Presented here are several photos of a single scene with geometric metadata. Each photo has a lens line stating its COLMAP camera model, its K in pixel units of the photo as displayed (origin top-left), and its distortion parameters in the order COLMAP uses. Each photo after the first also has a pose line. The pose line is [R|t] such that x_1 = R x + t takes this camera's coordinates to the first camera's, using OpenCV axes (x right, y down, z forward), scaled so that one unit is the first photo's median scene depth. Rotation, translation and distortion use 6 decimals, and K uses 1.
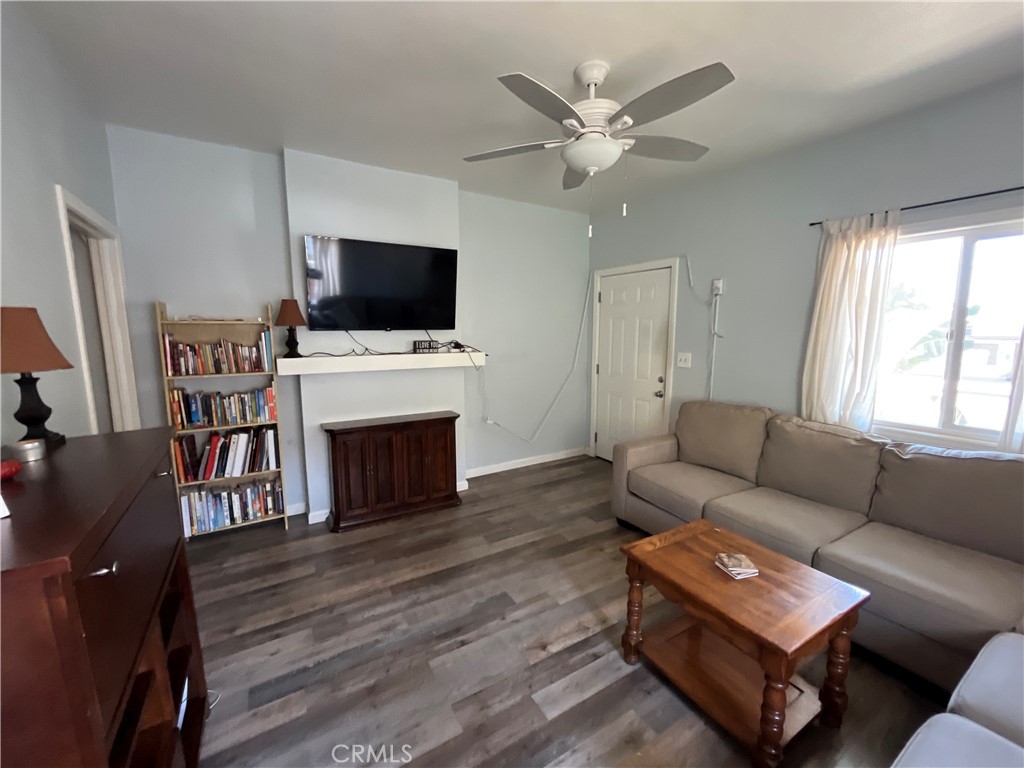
lens RADIAL K [[417.1, 0, 508.2], [0, 417.1, 386.2], [0, 0, 1]] dist [-0.000885, 0.000173]
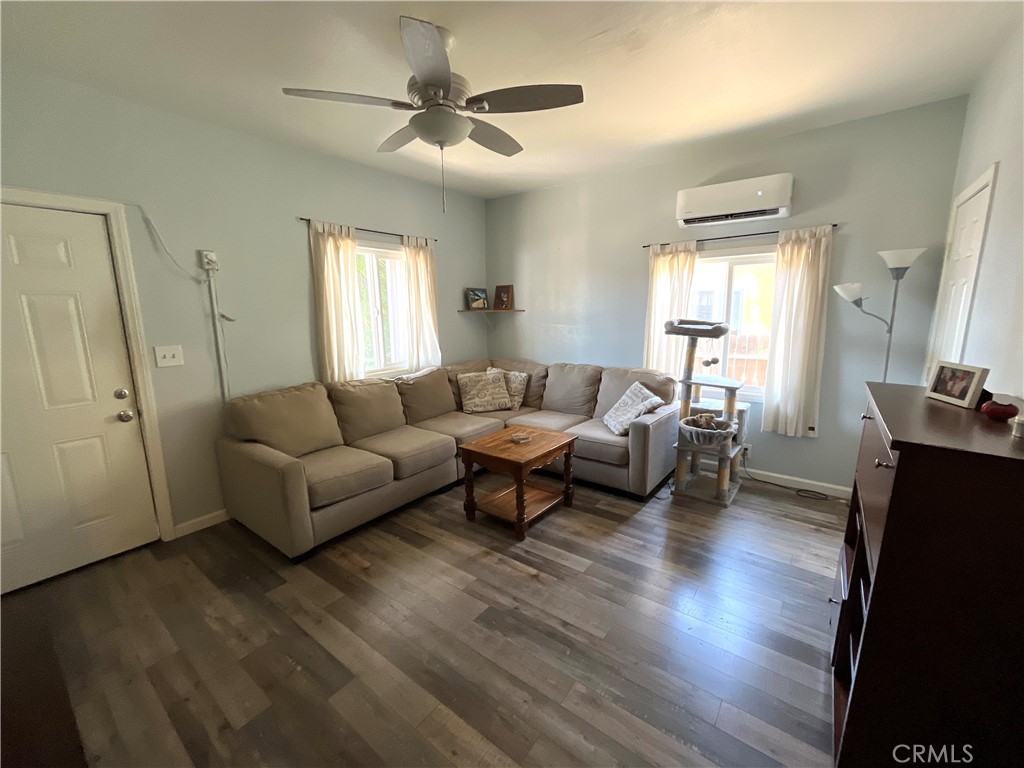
lens RADIAL K [[417.1, 0, 519.6], [0, 417.1, 386.5], [0, 0, 1]] dist [-0.000885, 0.000173]
pose [[-0.393879, -0.163093, 0.904577, -0.761911], [0.144379, 0.960938, 0.236121, -0.152414], [-0.907752, 0.223605, -0.354946, 1.162152]]
